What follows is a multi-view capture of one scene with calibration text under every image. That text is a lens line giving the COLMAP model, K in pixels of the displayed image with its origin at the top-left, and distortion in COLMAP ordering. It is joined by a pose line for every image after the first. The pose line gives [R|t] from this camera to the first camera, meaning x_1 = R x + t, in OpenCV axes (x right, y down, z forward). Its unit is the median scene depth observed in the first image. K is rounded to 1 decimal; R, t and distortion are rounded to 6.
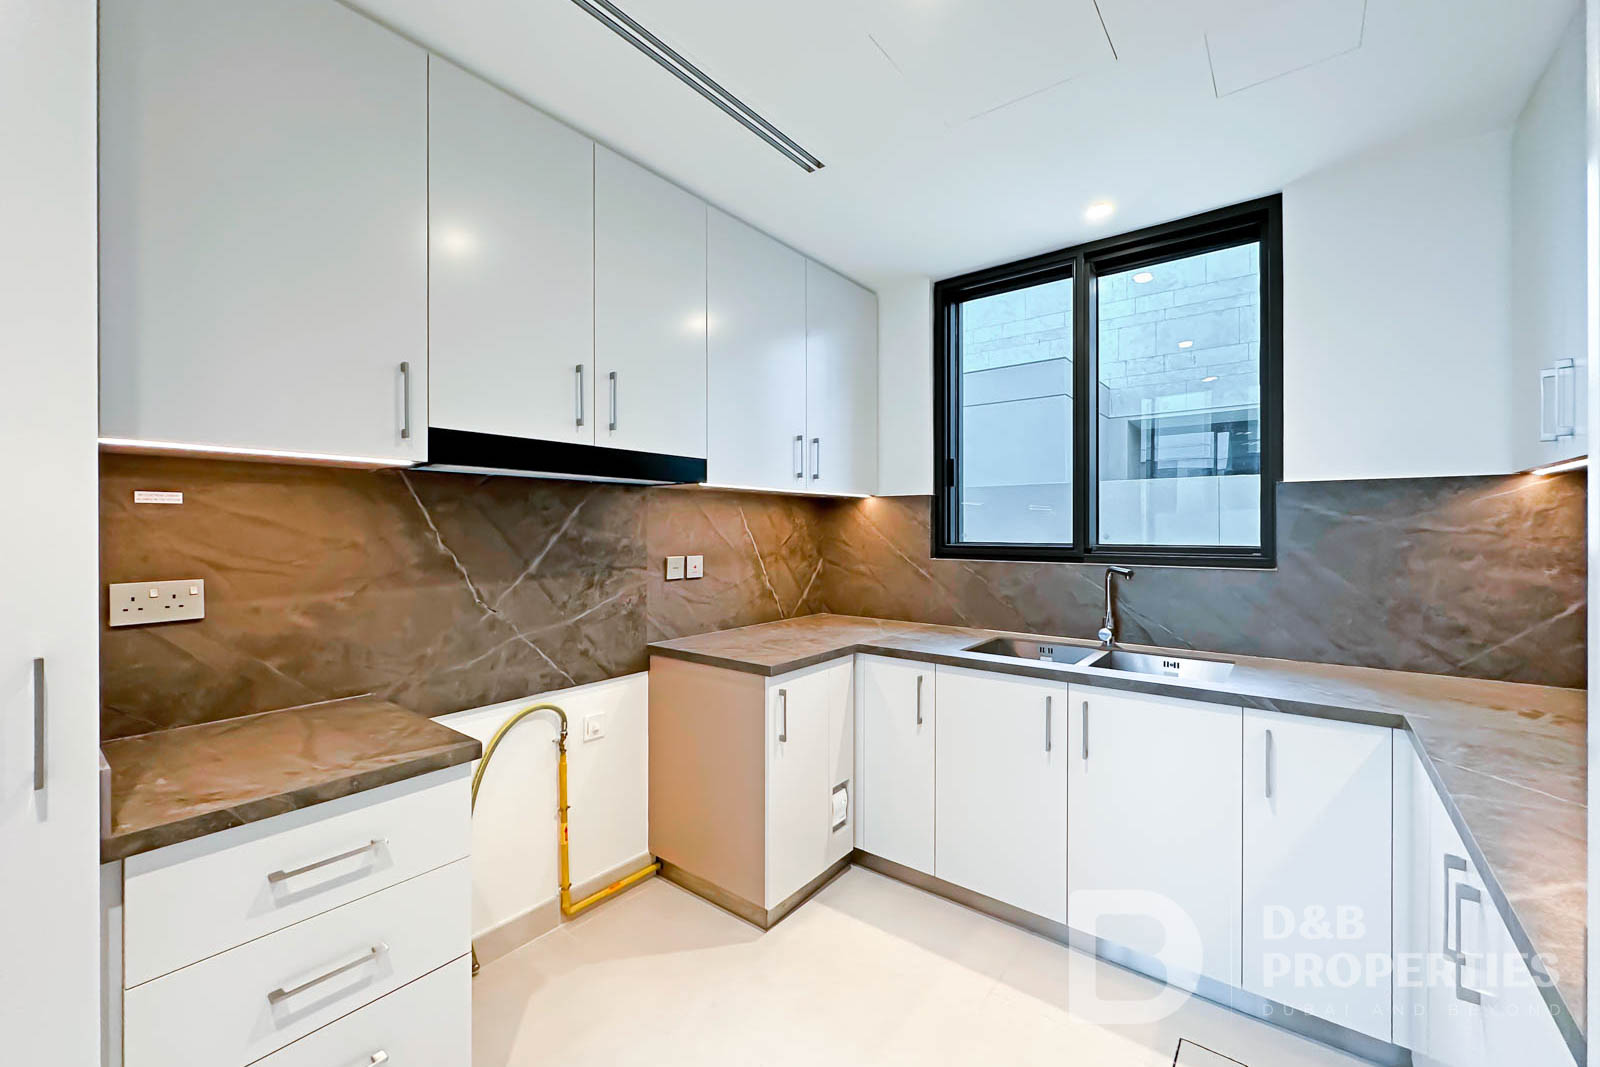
lens RADIAL K [[646.8, 0, 798.2], [0, 646.8, 526.7], [0, 0, 1]] dist [0.003328, 0.000287]
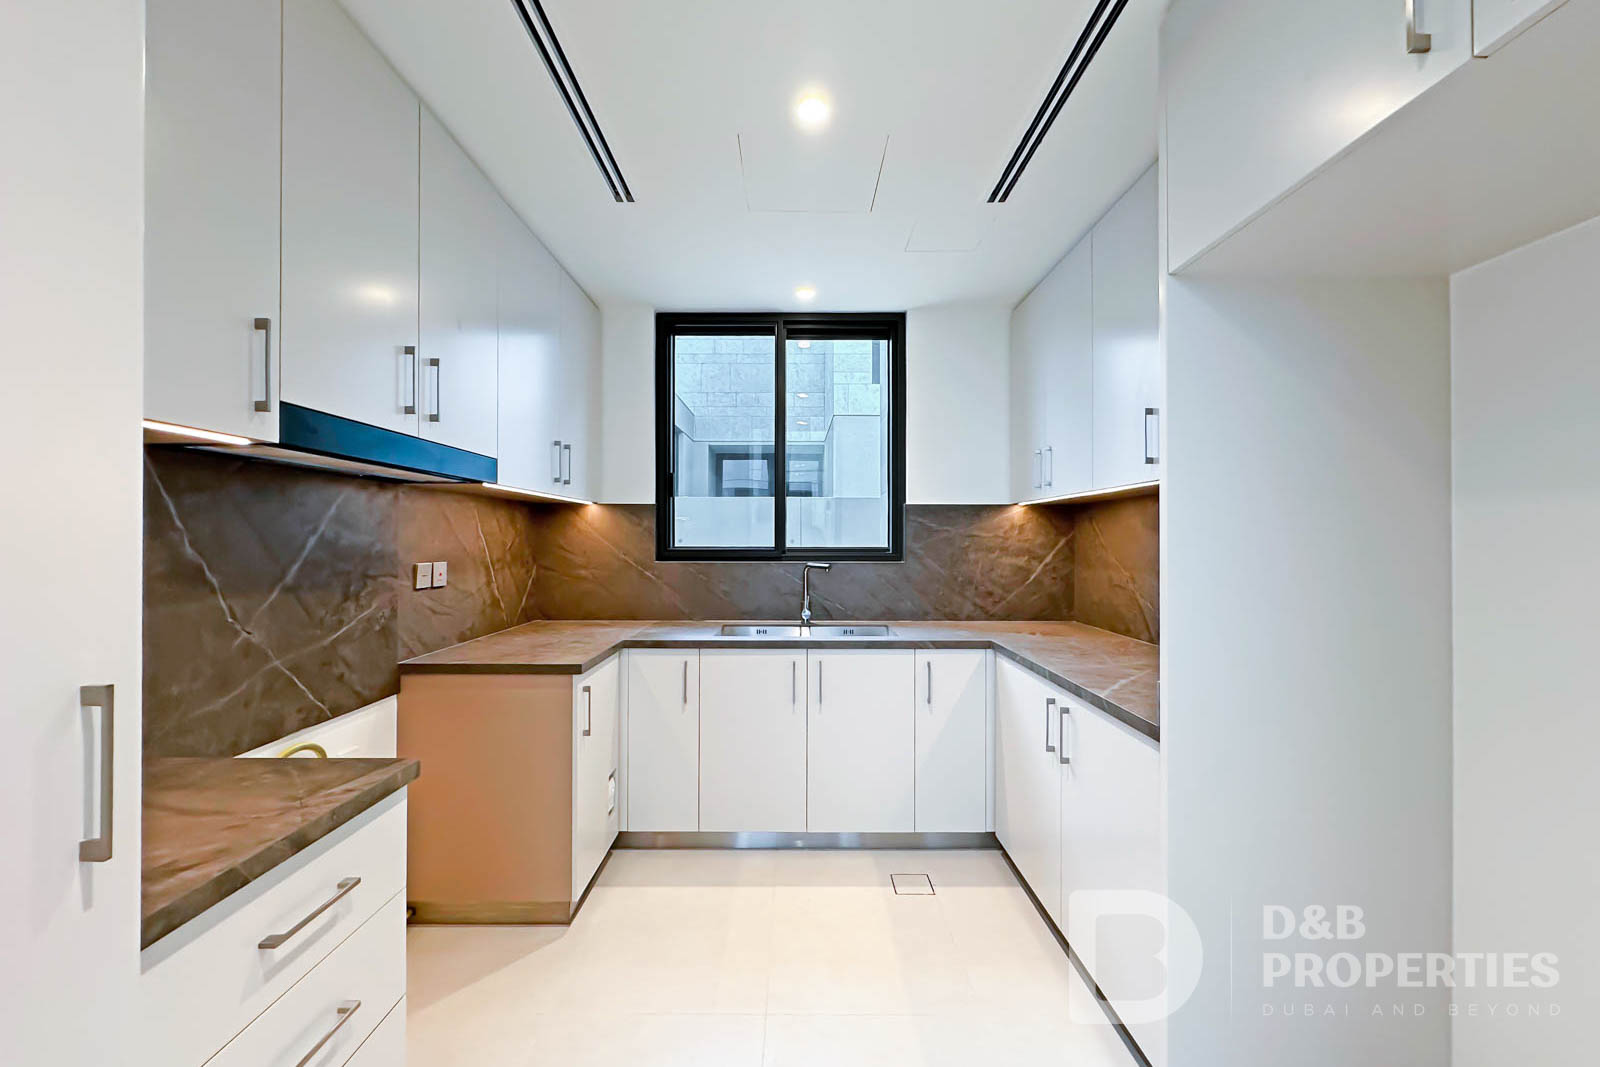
lens RADIAL K [[646.8, 0, 802.0], [0, 646.8, 538.2], [0, 0, 1]] dist [0.003328, 0.000287]
pose [[0.783383, 0.001871, 0.621536, -0.383666], [-0.001981, 0.999998, -0.000513, 0.012523], [-0.621536, -0.000829, 0.783385, -0.030925]]
